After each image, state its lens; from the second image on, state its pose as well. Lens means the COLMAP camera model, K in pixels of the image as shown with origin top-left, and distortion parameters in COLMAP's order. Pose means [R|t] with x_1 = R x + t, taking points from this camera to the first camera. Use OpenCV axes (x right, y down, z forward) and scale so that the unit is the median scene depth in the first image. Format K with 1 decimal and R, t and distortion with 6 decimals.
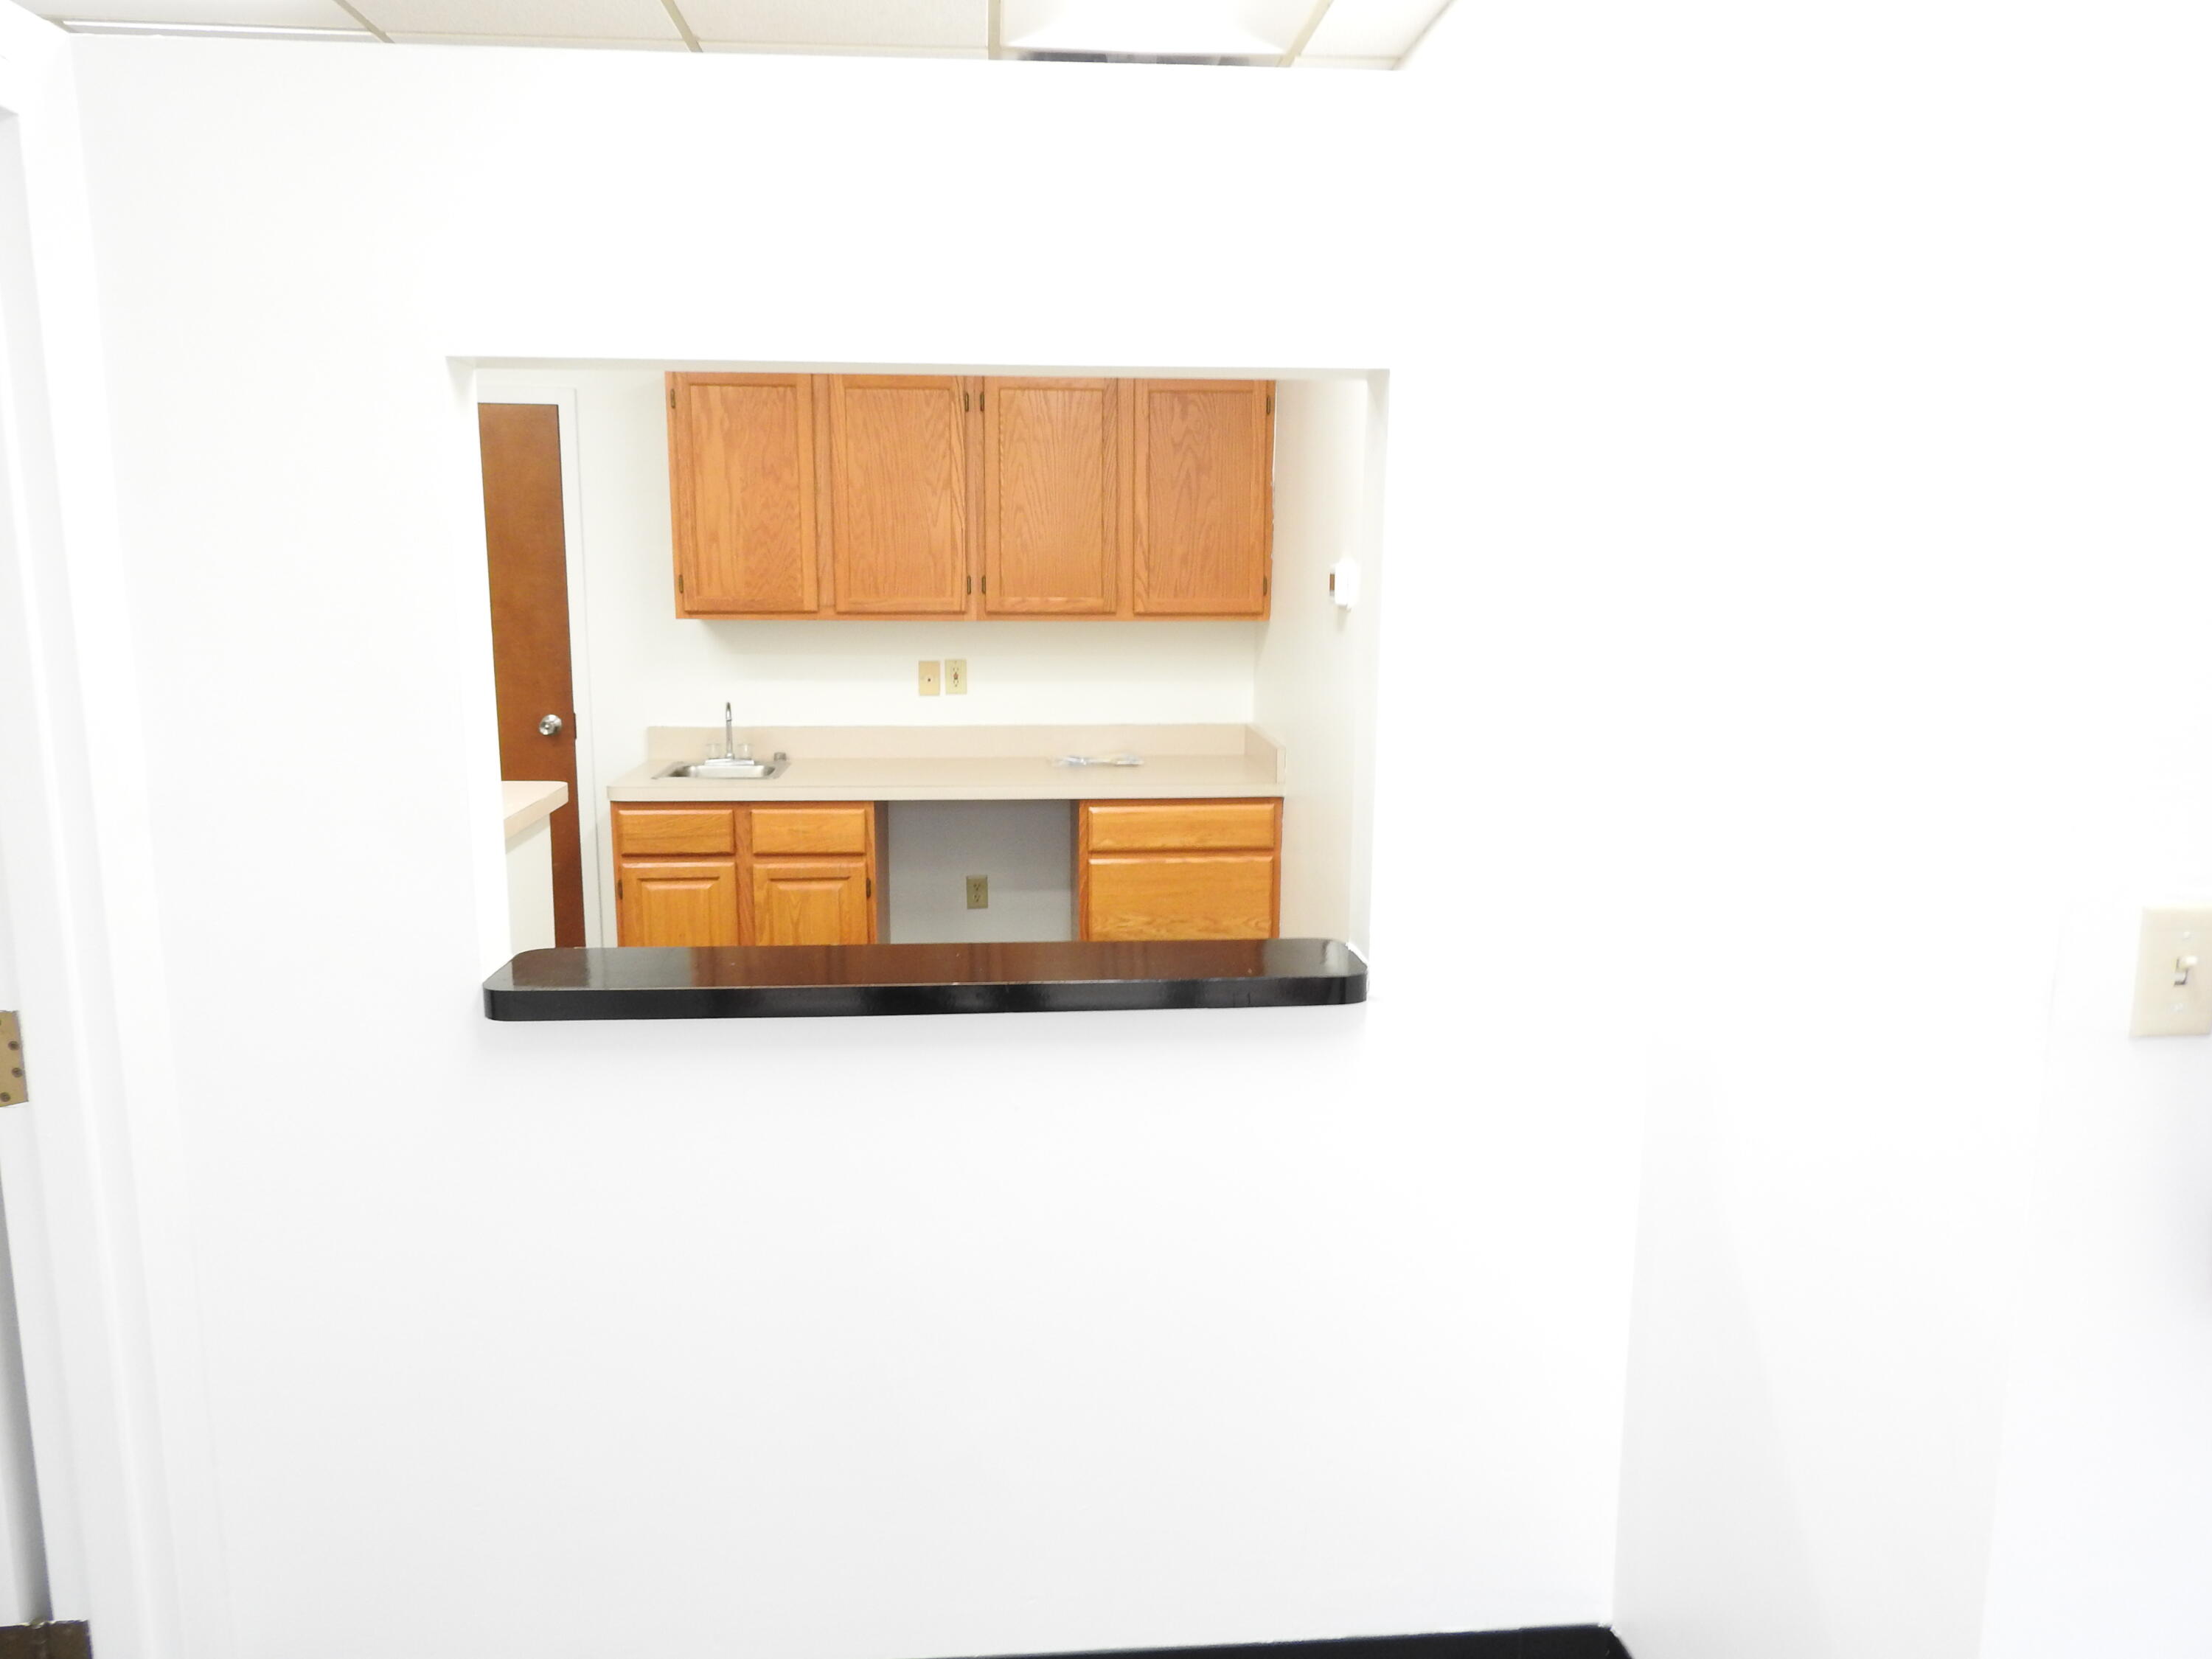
lens RADIAL K [[1564.6, 0, 1105.6], [0, 1564.6, 825.7], [0, 0, 1]] dist [0.001160, 0.000935]
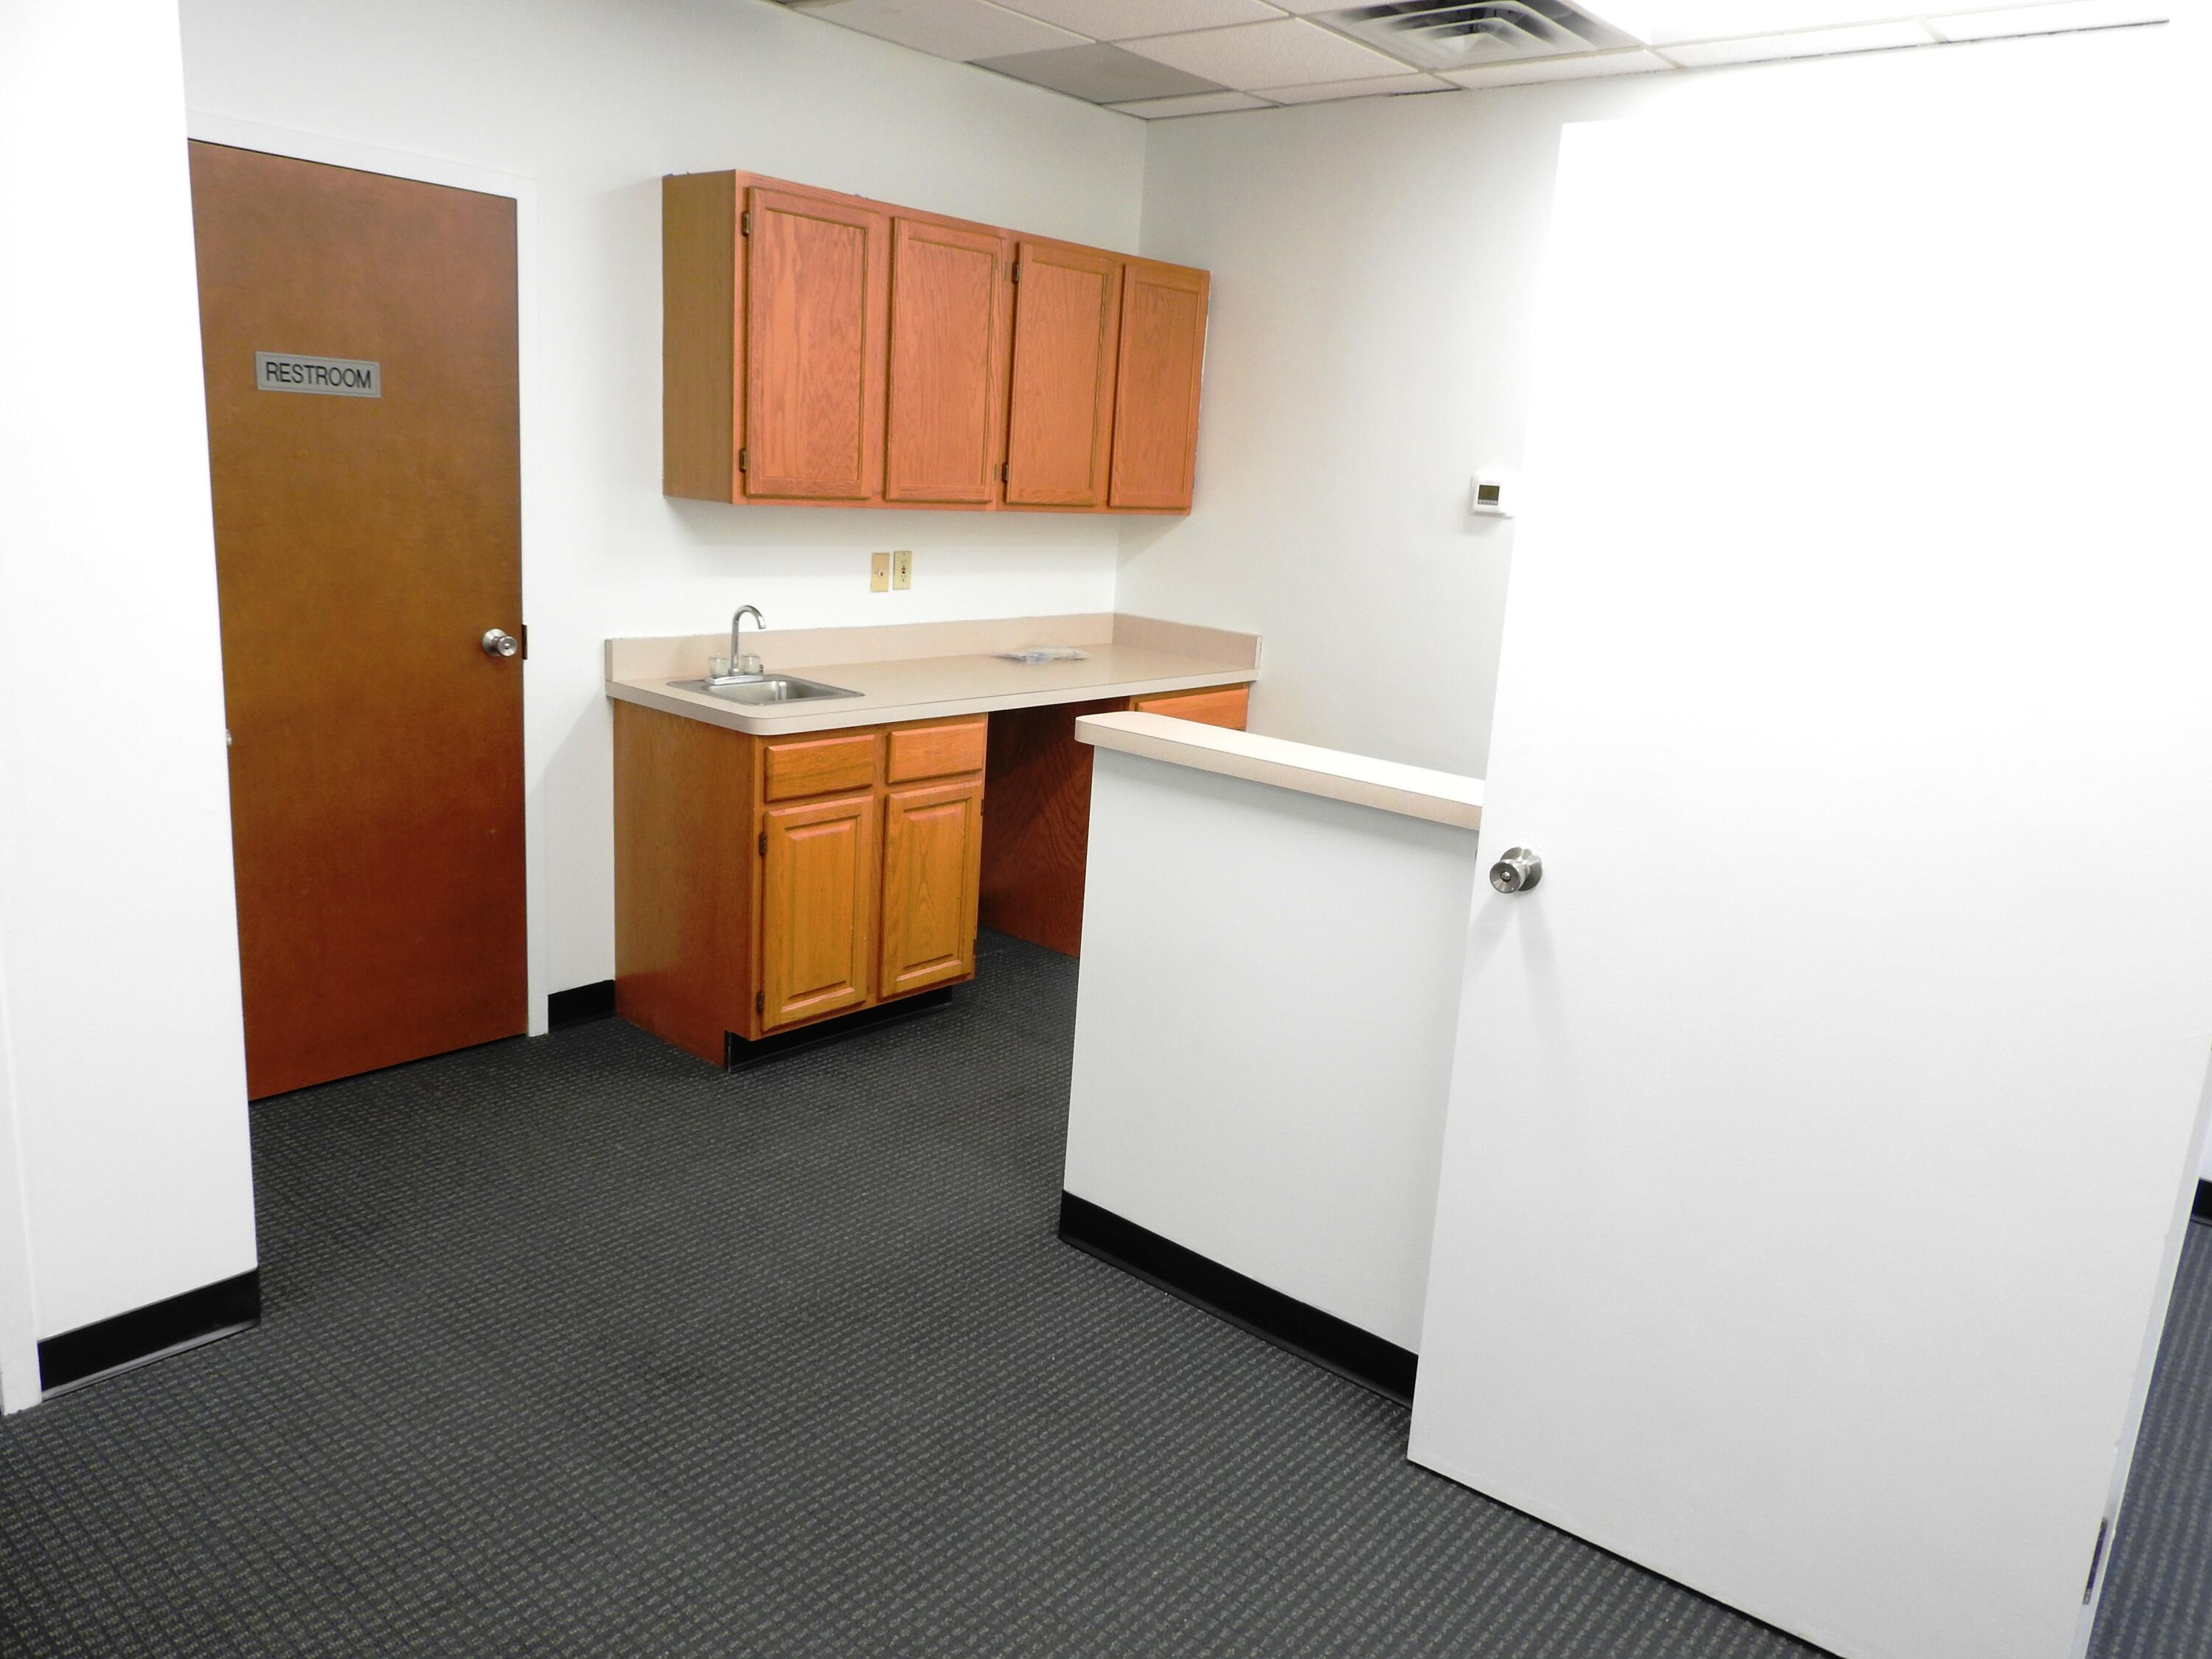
lens RADIAL K [[1564.6, 0, 1104.6], [0, 1564.6, 829.9], [0, 0, 1]] dist [0.001160, 0.000935]
pose [[0.712440, -0.124608, 0.690581, -0.720192], [0.060873, 0.991372, 0.116083, -0.048251], [-0.699087, -0.040664, 0.713879, 0.288759]]
